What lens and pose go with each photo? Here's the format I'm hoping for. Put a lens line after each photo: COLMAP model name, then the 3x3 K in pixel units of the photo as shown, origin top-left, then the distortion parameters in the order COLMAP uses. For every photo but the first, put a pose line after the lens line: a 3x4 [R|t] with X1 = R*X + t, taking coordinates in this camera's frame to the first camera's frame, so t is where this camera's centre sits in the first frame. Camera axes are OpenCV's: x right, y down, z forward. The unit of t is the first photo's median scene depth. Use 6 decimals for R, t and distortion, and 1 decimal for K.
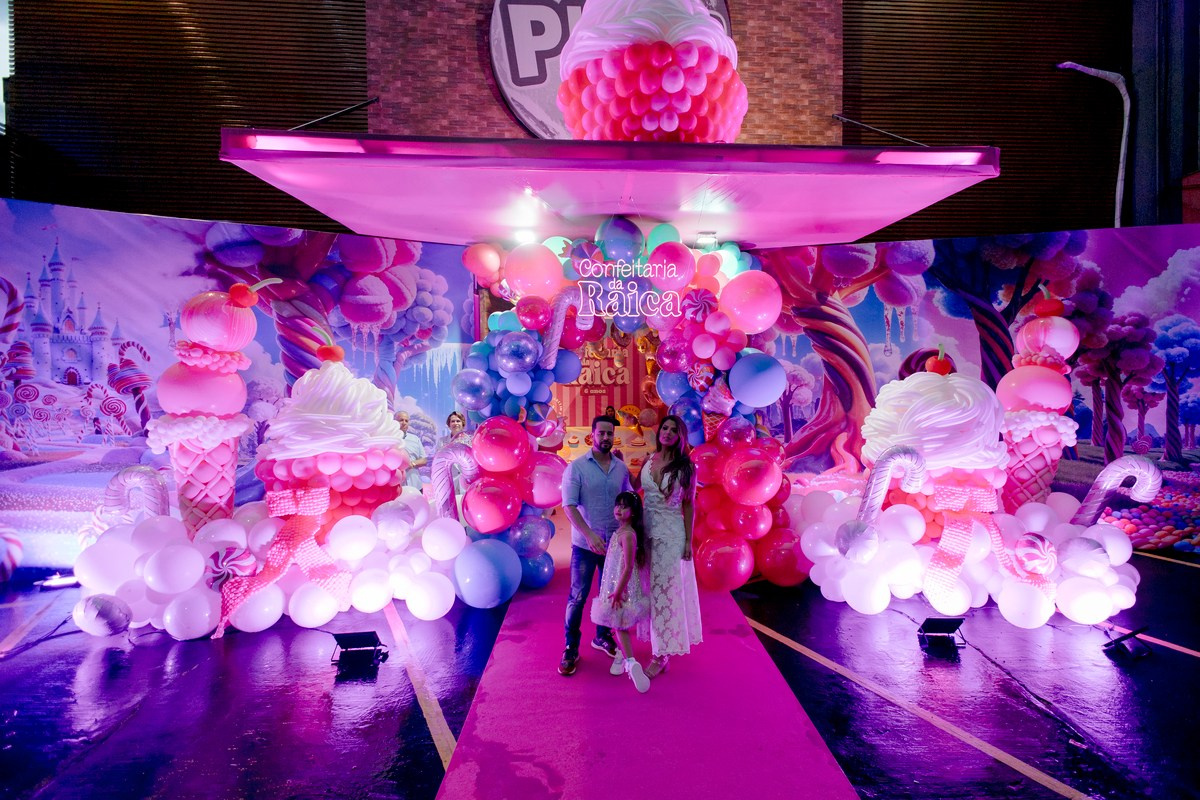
lens RADIAL K [[861.5, 0, 630.6], [0, 861.5, 349.4], [0, 0, 1]] dist [0.040388, -0.037727]
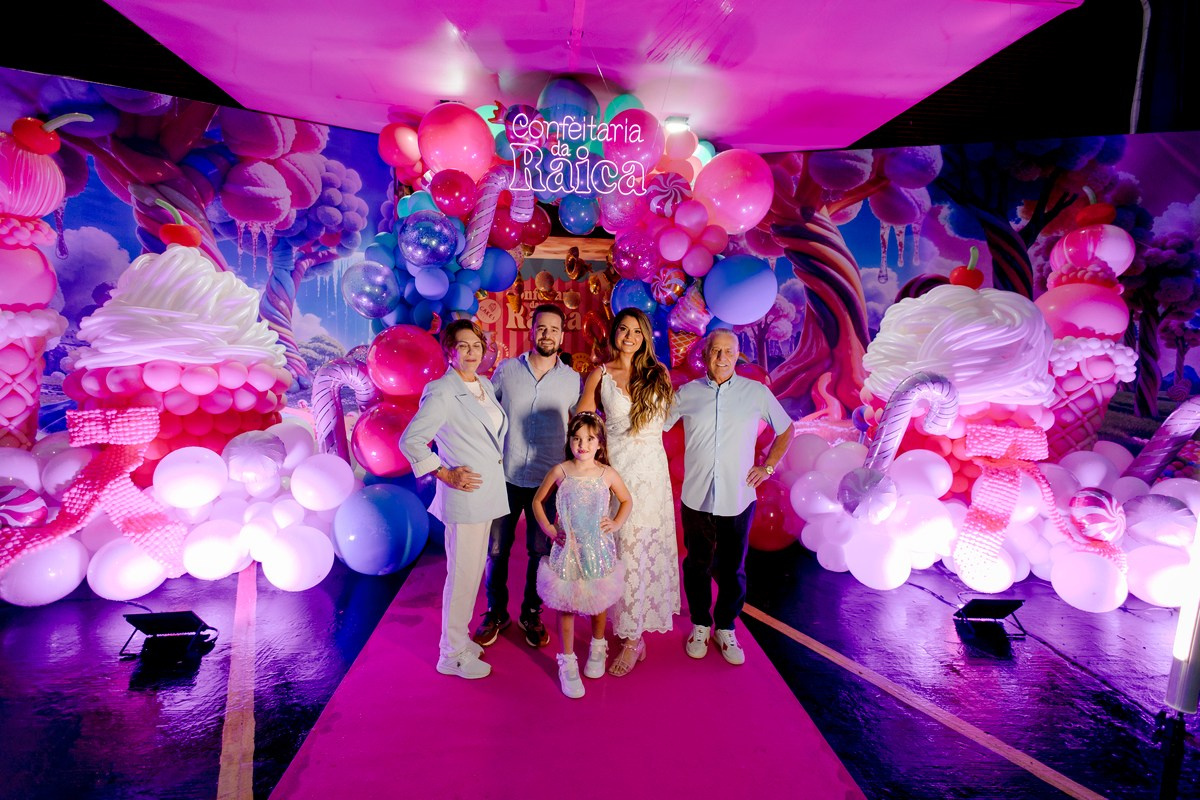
lens RADIAL K [[639.1, 0, 604.4], [0, 639.1, 379.9], [0, 0, 1]] dist [0.017483, -0.003140]
pose [[0.999460, 0.022064, 0.024342, 0.011313], [-0.022660, 0.999443, 0.024517, 0.105529], [-0.023787, -0.025055, 0.999403, 0.417270]]
